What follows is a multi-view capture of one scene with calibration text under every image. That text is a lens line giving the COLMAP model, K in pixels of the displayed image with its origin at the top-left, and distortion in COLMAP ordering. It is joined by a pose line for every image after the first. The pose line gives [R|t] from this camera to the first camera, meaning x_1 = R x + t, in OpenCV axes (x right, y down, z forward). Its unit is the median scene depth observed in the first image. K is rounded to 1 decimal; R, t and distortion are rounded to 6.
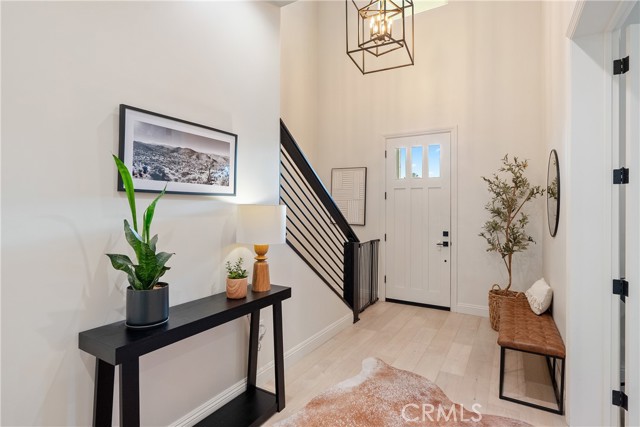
lens RADIAL K [[324.4, 0, 319.6], [0, 324.4, 210.5], [0, 0, 1]] dist [-0.002040, -0.000139]
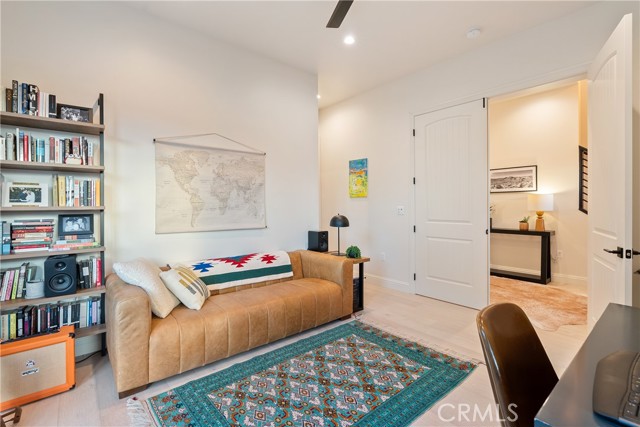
lens RADIAL K [[294.4, 0, 321.8], [0, 294.4, 207.0], [0, 0, 1]] dist [-0.007501, -0.000197]
pose [[-0.325871, -0.001777, -0.945413, 2.547837], [0.000359, 0.999998, -0.002003, 0.087955], [0.945414, -0.000992, -0.325869, 0.213268]]
